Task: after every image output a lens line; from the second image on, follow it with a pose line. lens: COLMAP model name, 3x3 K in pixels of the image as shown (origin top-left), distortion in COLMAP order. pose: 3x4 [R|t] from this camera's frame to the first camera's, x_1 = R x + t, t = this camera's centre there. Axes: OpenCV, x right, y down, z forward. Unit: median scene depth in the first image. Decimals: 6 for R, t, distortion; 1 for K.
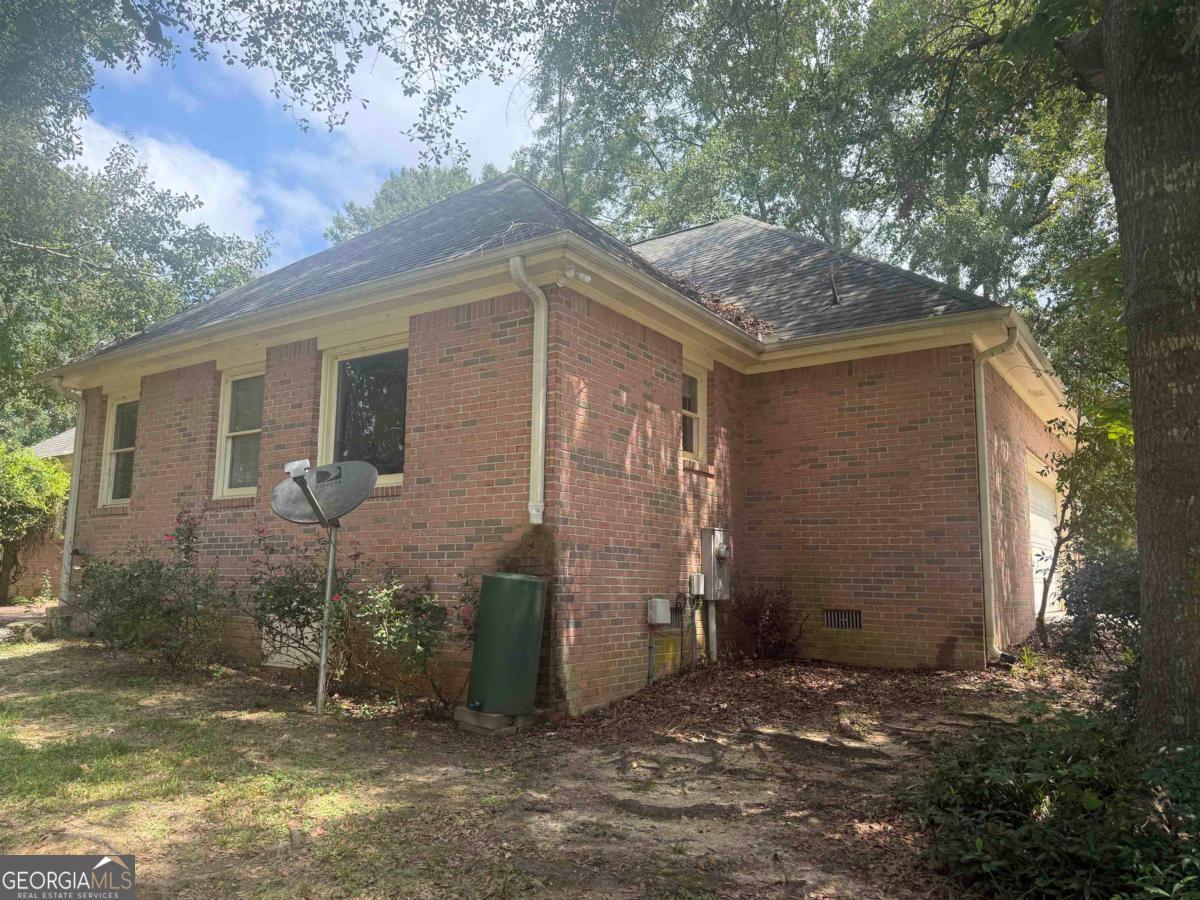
lens RADIAL K [[872.1, 0, 600.6], [0, 872.1, 457.5], [0, 0, 1]] dist [0.095868, -0.132856]
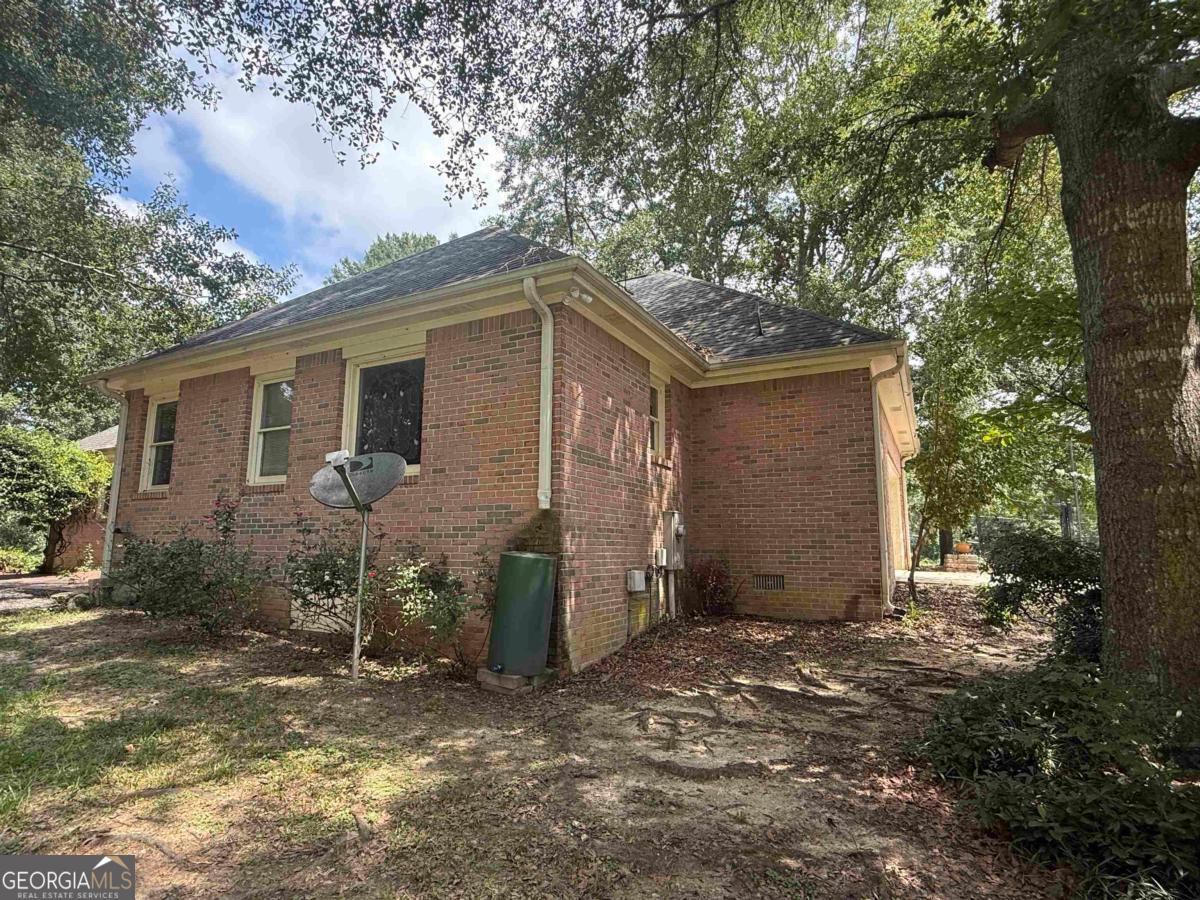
lens RADIAL K [[634.0, 0, 600.7], [0, 634.0, 454.3], [0, 0, 1]] dist [0.002506, 0.000019]
pose [[0.992846, 0.009920, 0.118993, -0.089125], [-0.009324, 0.999941, -0.005570, 0.007346], [-0.119041, 0.004420, 0.992880, 0.138128]]
